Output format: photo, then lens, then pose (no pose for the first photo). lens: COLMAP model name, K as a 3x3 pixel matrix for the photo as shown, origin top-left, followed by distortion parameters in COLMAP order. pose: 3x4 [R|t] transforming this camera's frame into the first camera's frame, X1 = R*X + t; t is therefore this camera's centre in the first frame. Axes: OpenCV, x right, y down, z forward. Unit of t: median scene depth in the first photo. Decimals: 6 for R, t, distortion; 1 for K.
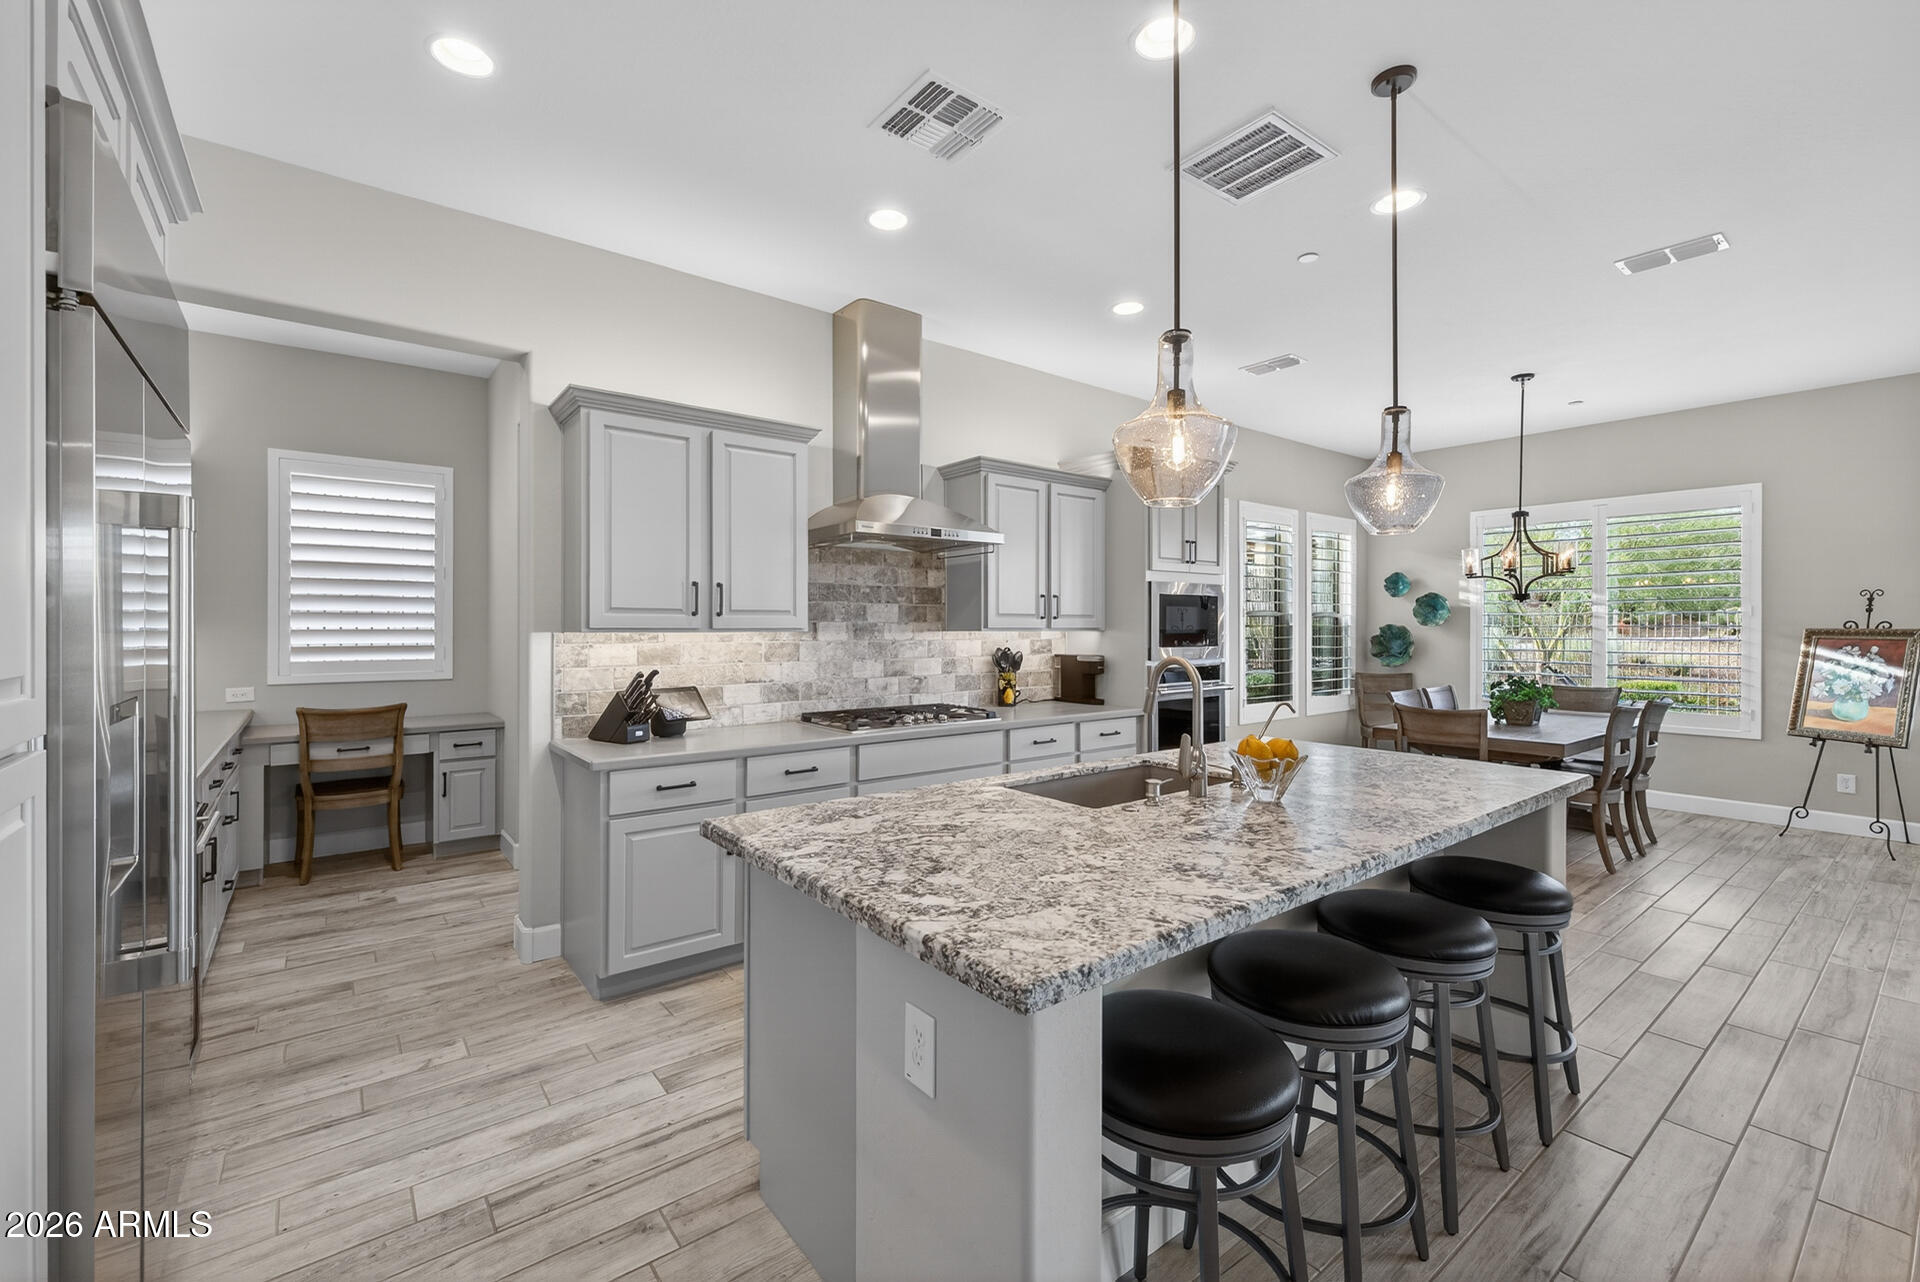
lens RADIAL K [[806.4, 0, 954.3], [0, 806.4, 630.0], [0, 0, 1]] dist [0.008214, -0.001212]
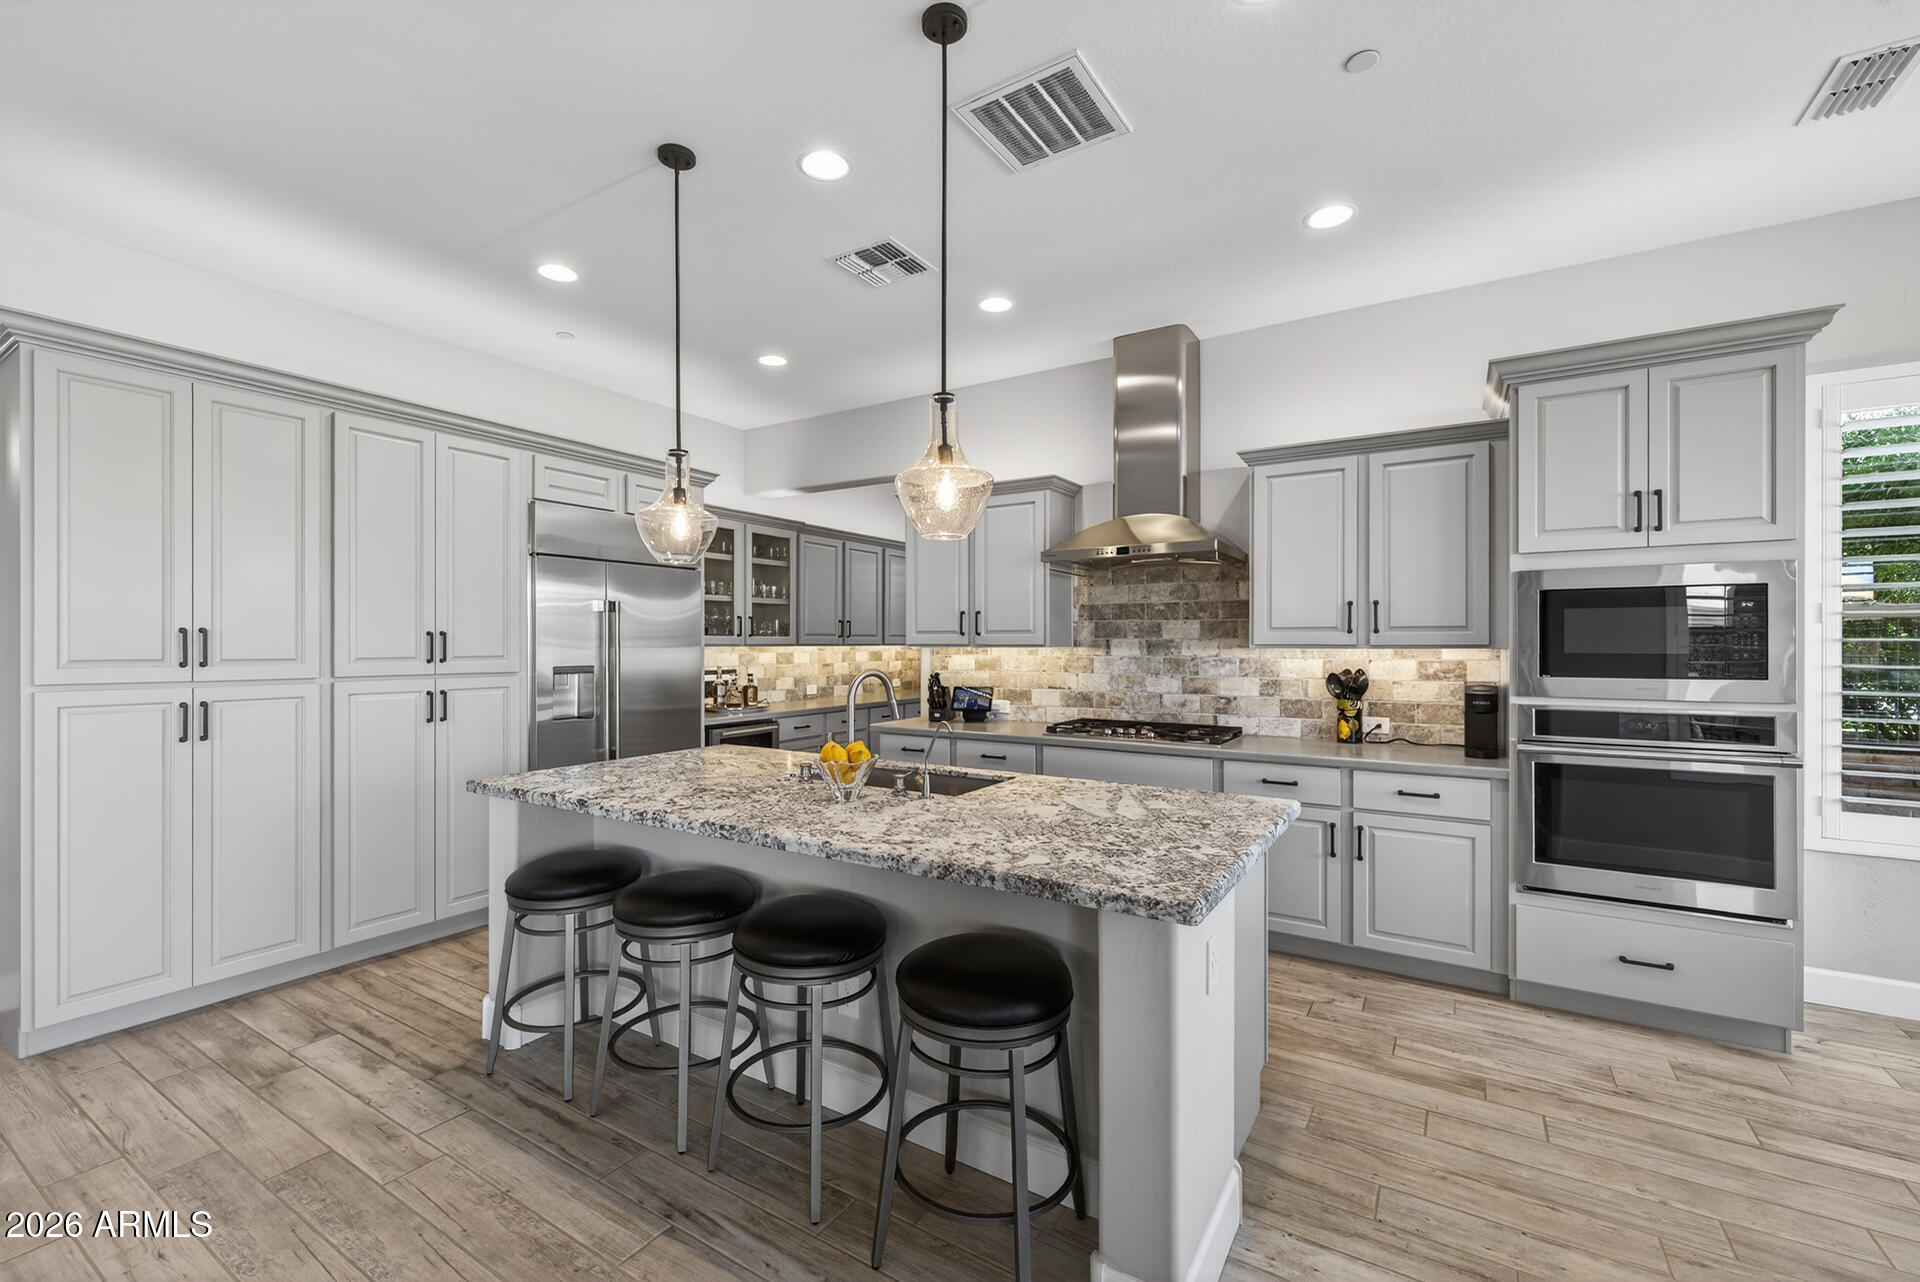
lens RADIAL K [[806.4, 0, 951.5], [0, 806.4, 641.3], [0, 0, 1]] dist [0.008214, -0.001212]
pose [[0.332618, -0.003090, -0.943057, 0.753996], [-0.004779, 0.999976, -0.004962, -0.000011], [0.943050, 0.006157, 0.332595, 0.396605]]
